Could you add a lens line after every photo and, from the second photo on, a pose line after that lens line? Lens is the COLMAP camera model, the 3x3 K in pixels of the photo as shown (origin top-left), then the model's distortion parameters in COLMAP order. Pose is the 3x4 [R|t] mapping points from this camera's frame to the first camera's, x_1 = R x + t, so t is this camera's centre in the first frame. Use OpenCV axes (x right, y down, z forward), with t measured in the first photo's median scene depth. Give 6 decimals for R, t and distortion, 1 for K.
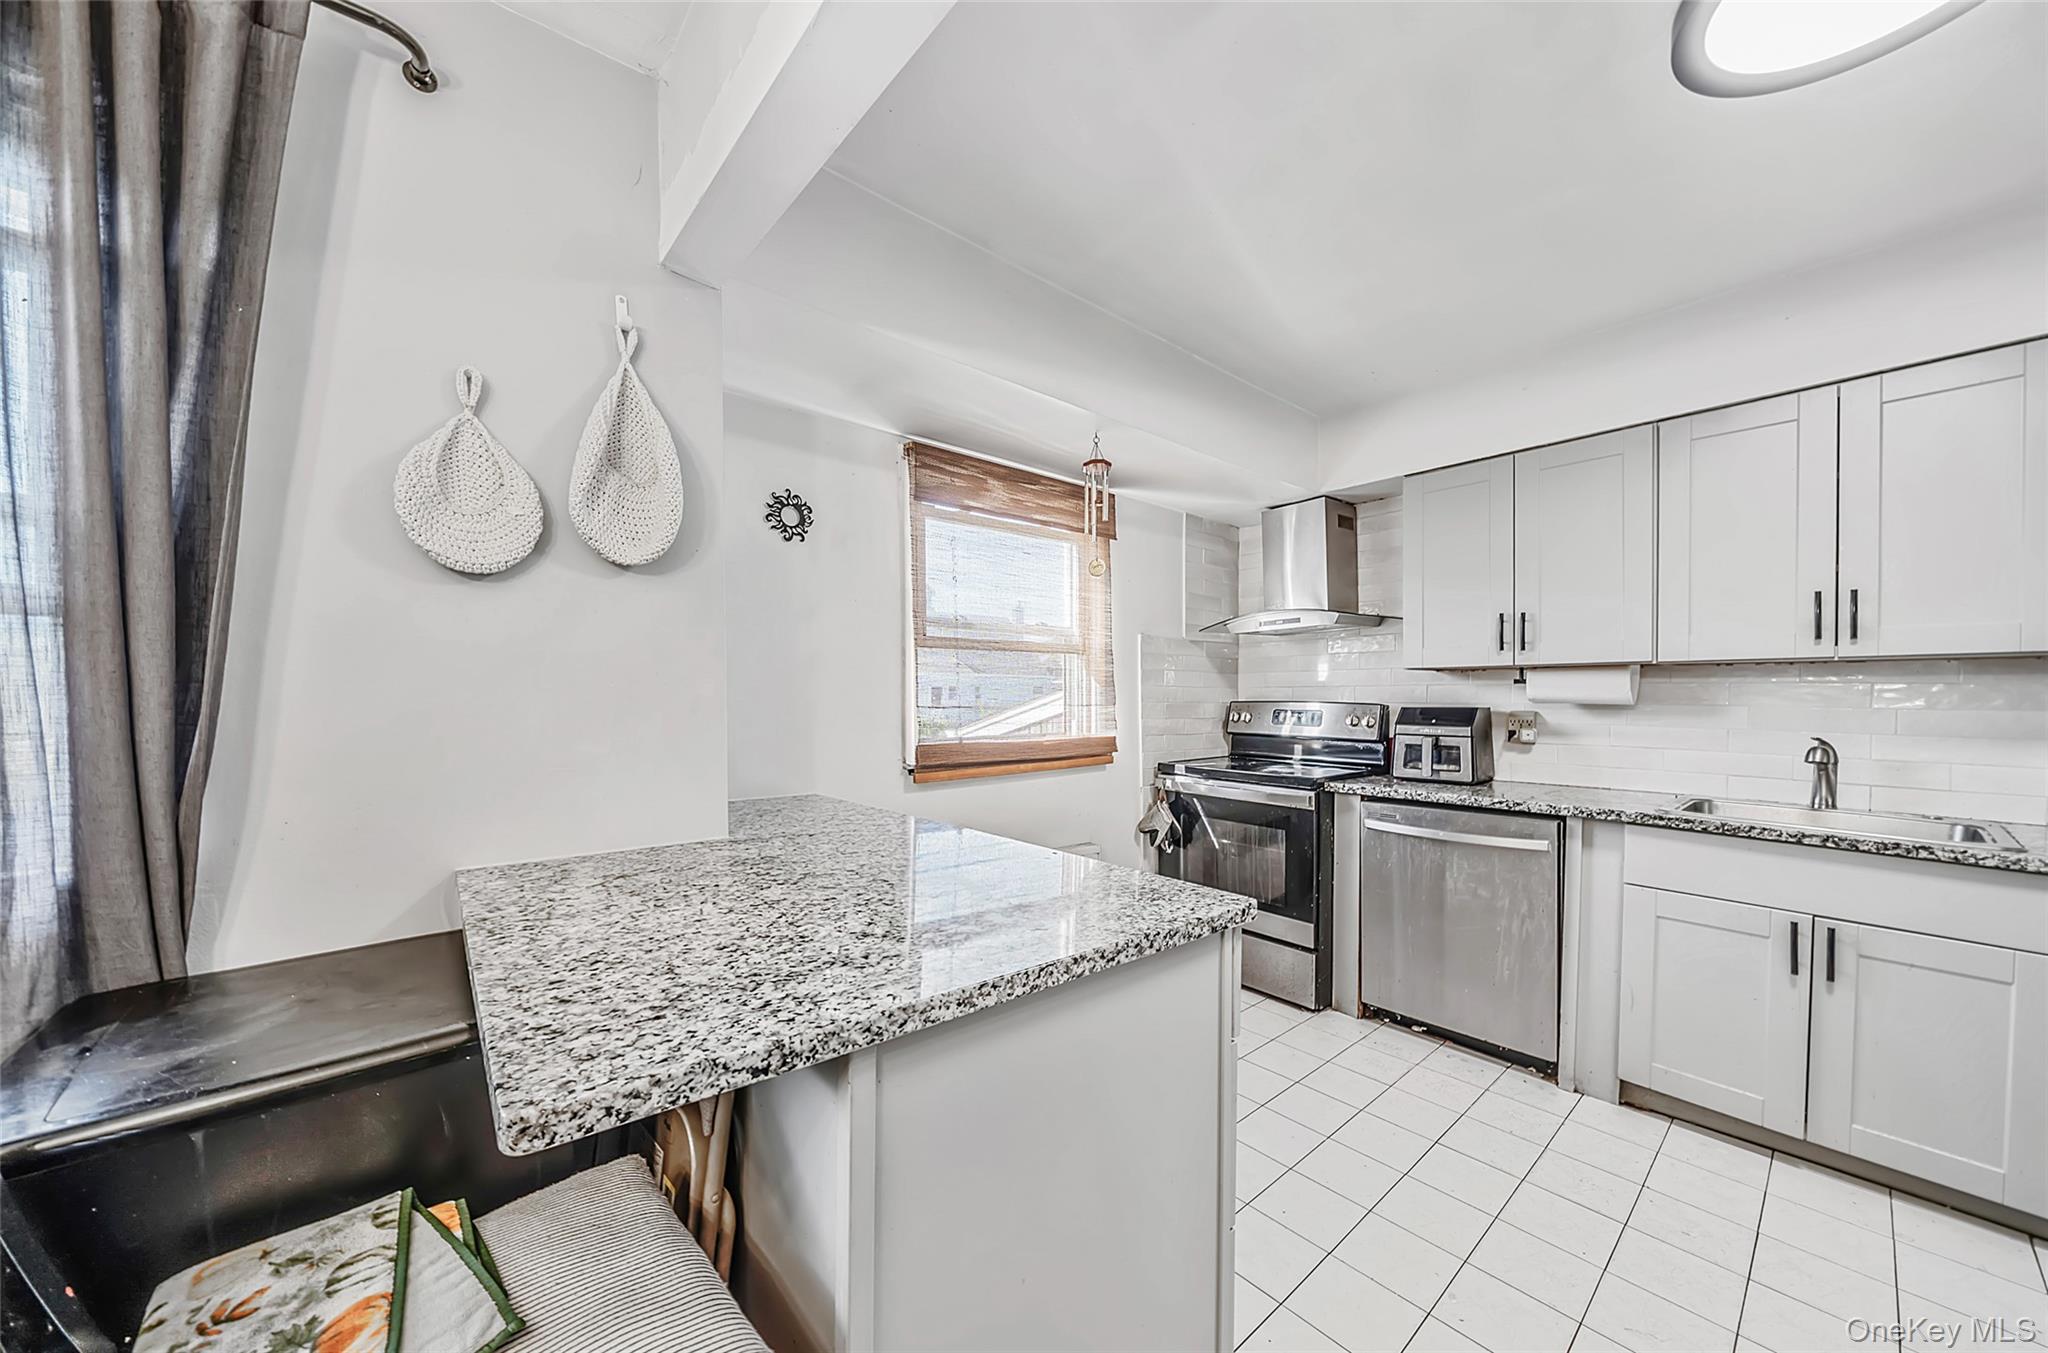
lens RADIAL K [[724.3, 0, 1012.8], [0, 724.3, 695.8], [0, 0, 1]] dist [-0.006108, -0.000024]
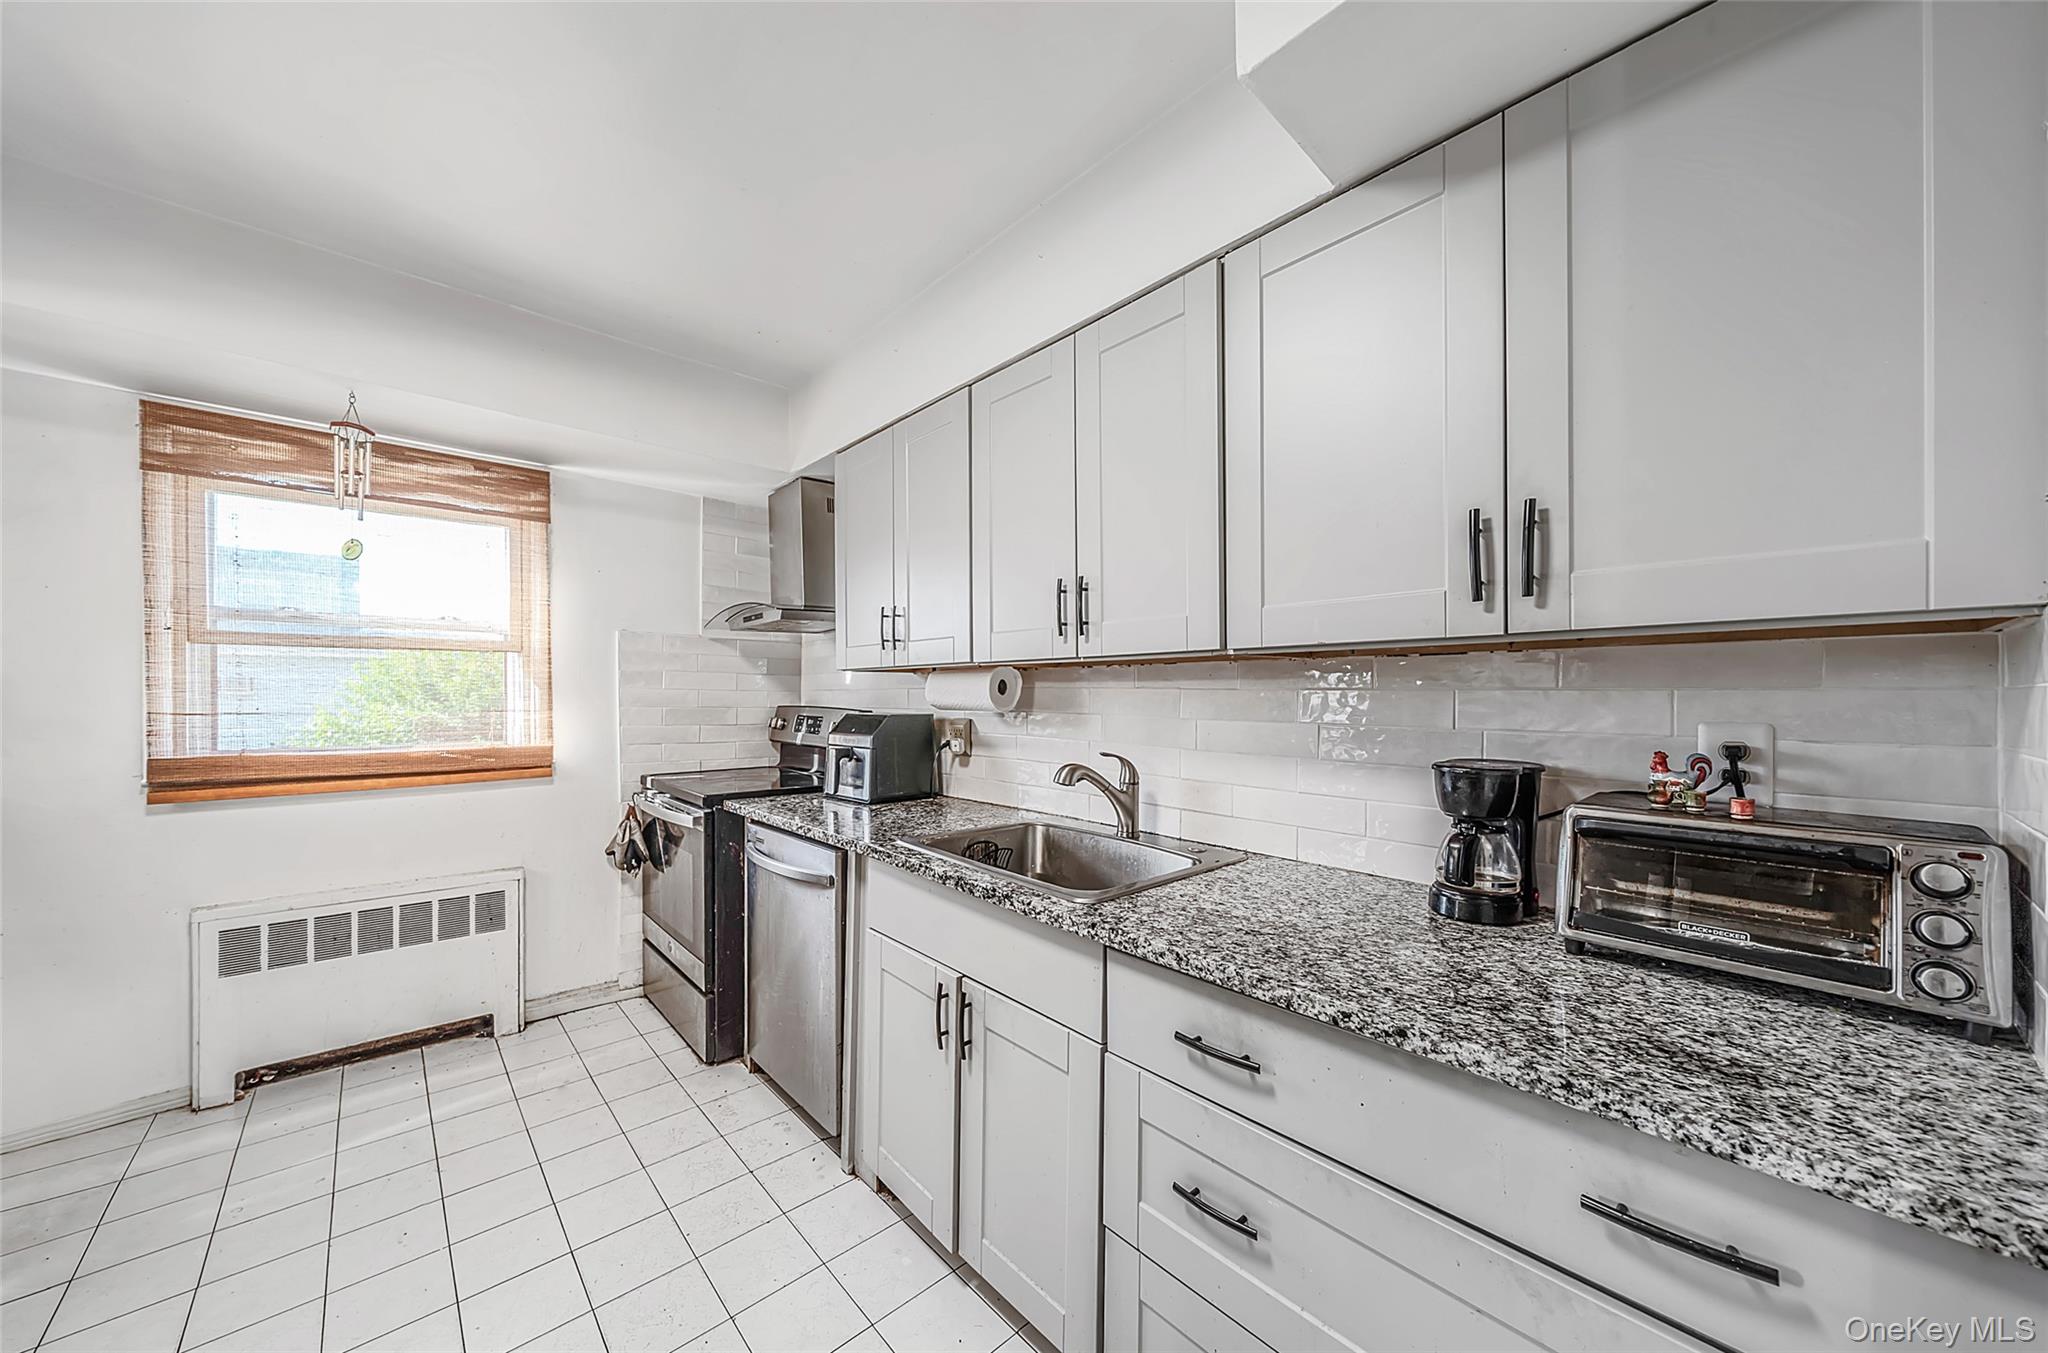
lens RADIAL K [[724.3, 0, 1012.8], [0, 724.3, 695.8], [0, 0, 1]] dist [-0.006108, -0.000024]
pose [[0.999668, 0.001119, 0.025743, 0.762410], [-0.001100, 0.999999, -0.000727, -0.006125], [-0.025744, 0.000698, 0.999668, 0.119135]]
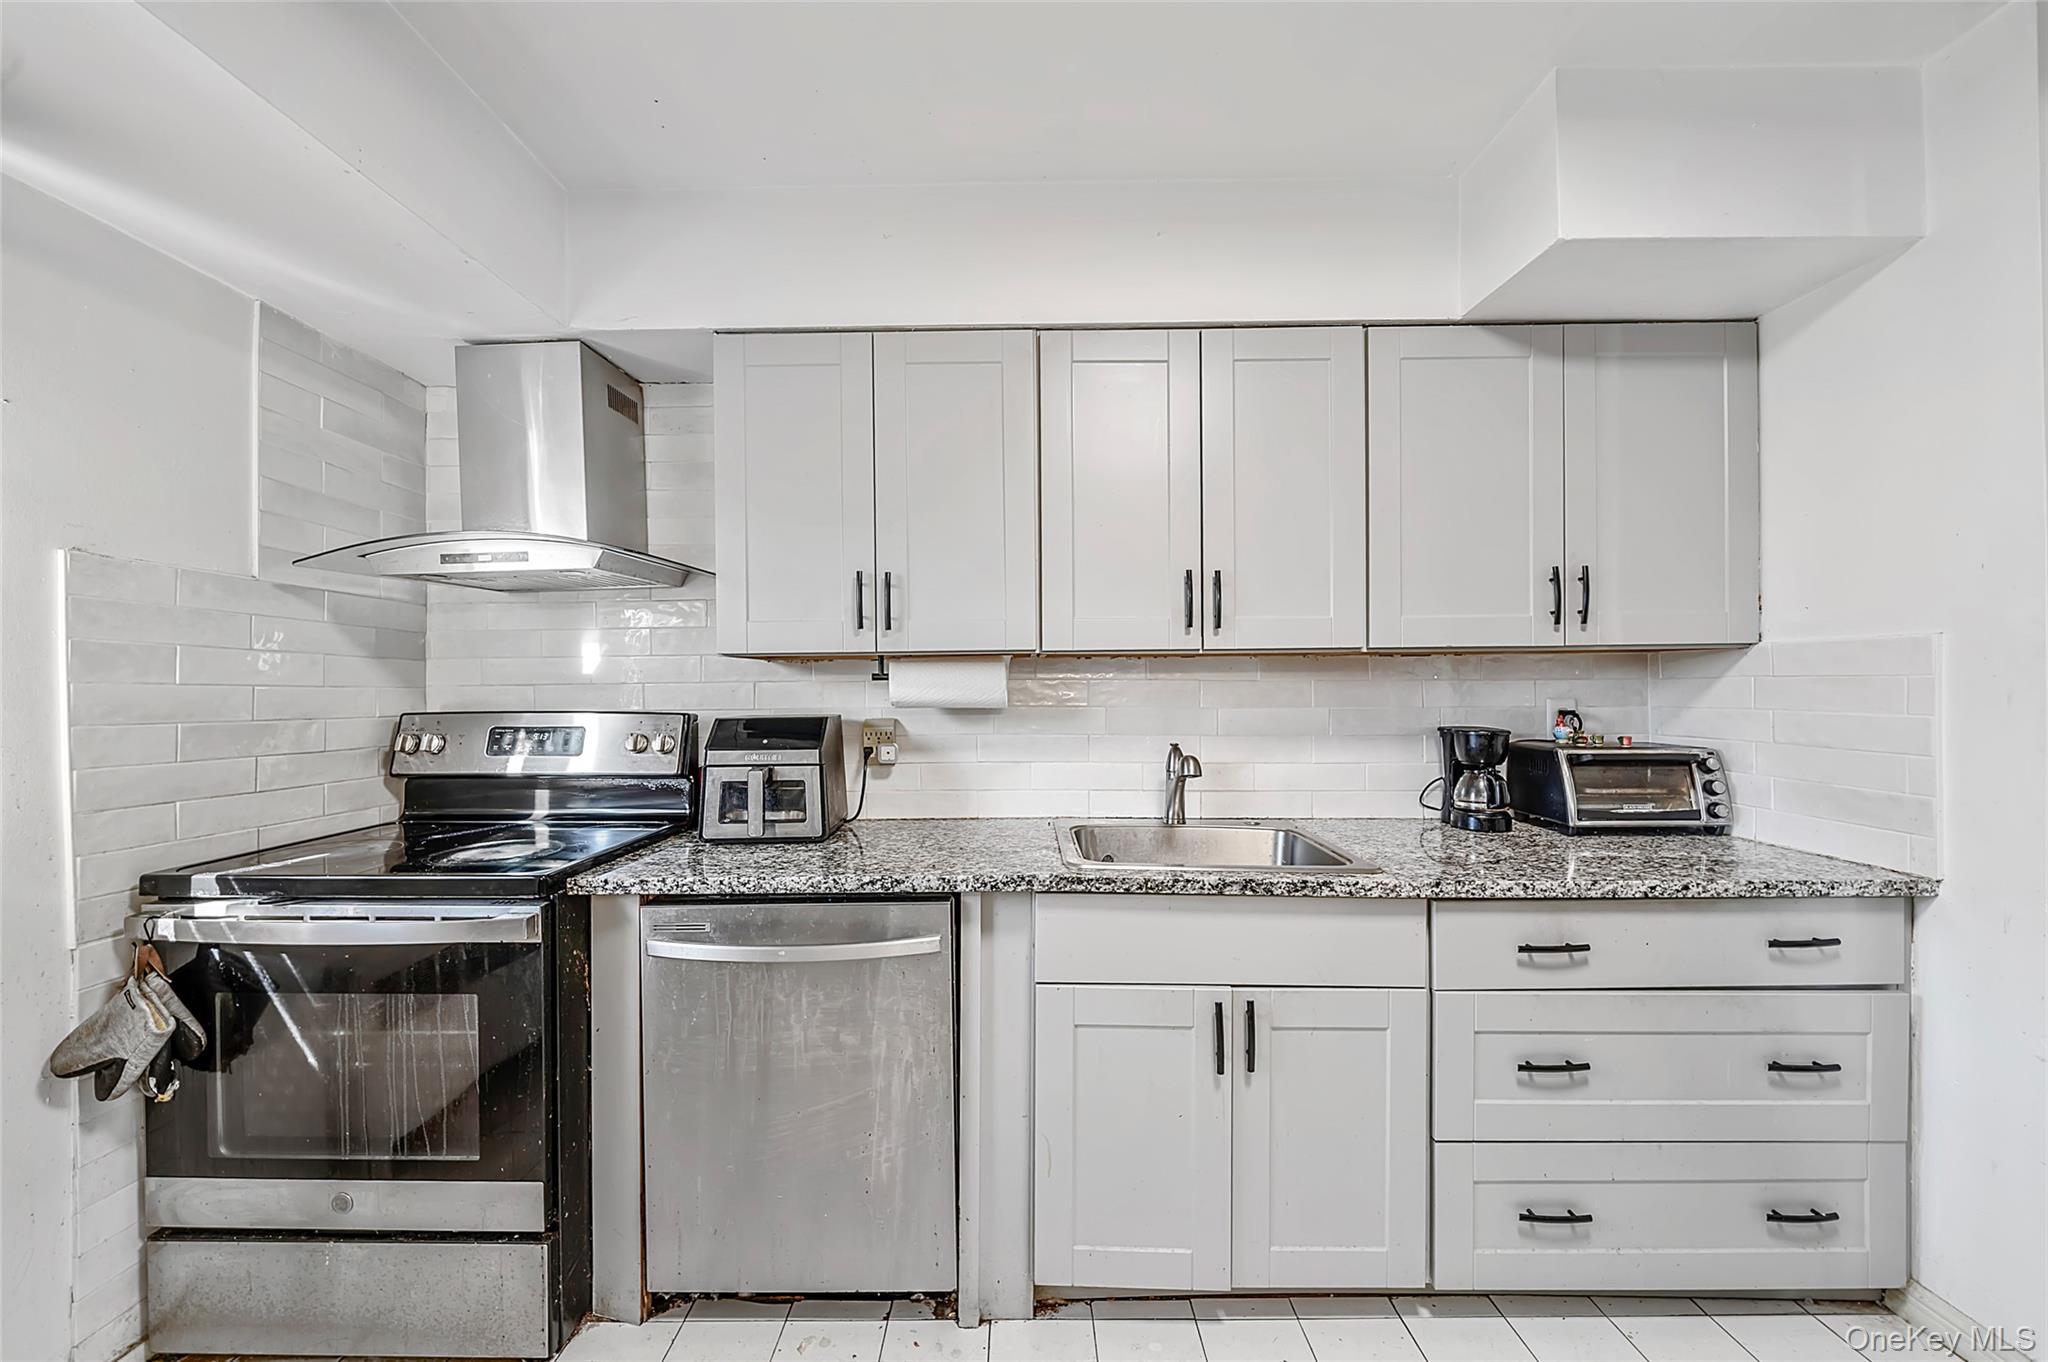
lens RADIAL K [[744.1, 0, 1017.5], [0, 744.1, 687.2], [0, 0, 1]] dist [-0.005976, -0.000078]
pose [[0.648511, -0.006486, 0.761177, 0.246157], [0.010793, 0.999942, -0.000675, -0.008160], [-0.761128, 0.008653, 0.648544, 0.436206]]
